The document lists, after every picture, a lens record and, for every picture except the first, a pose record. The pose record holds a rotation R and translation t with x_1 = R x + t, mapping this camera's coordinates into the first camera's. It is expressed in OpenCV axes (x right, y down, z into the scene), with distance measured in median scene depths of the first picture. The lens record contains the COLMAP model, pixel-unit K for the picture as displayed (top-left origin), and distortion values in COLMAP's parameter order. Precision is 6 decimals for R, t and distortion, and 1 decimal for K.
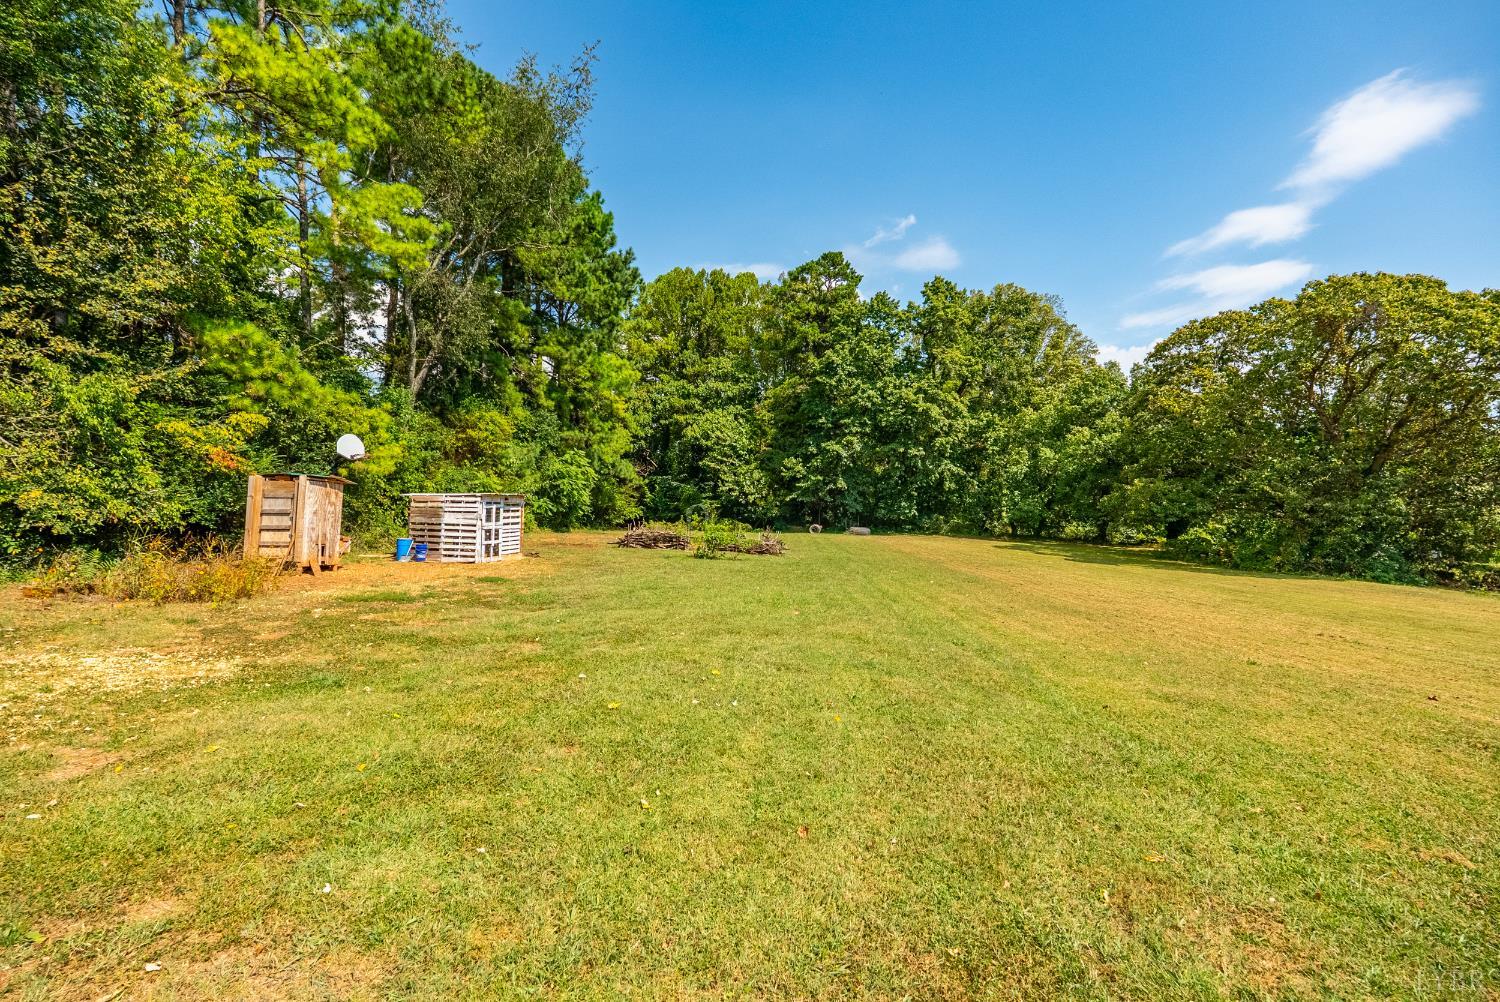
lens RADIAL K [[669.2, 0, 758.2], [0, 669.2, 493.4], [0, 0, 1]] dist [-0.008295, 0.000358]
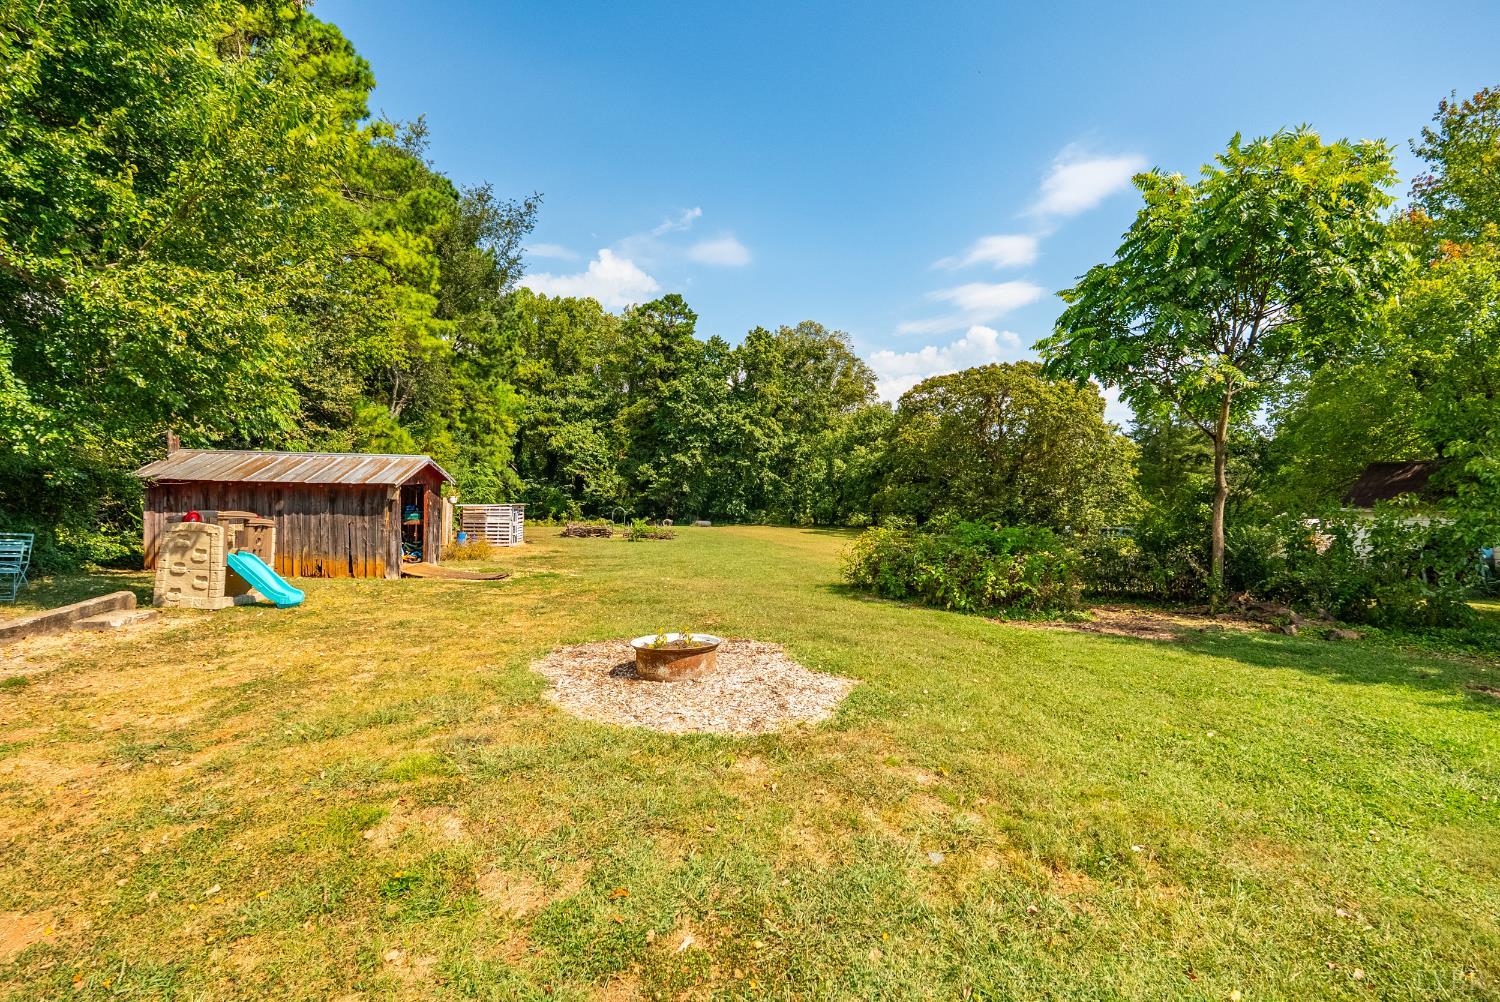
lens RADIAL K [[669.2, 0, 744.9], [0, 669.2, 503.1], [0, 0, 1]] dist [-0.008295, 0.000358]
pose [[0.966778, -0.011042, 0.255378, -0.091390], [0.004894, 0.999683, 0.024698, -0.013750], [-0.255570, -0.022627, 0.966526, -0.250502]]
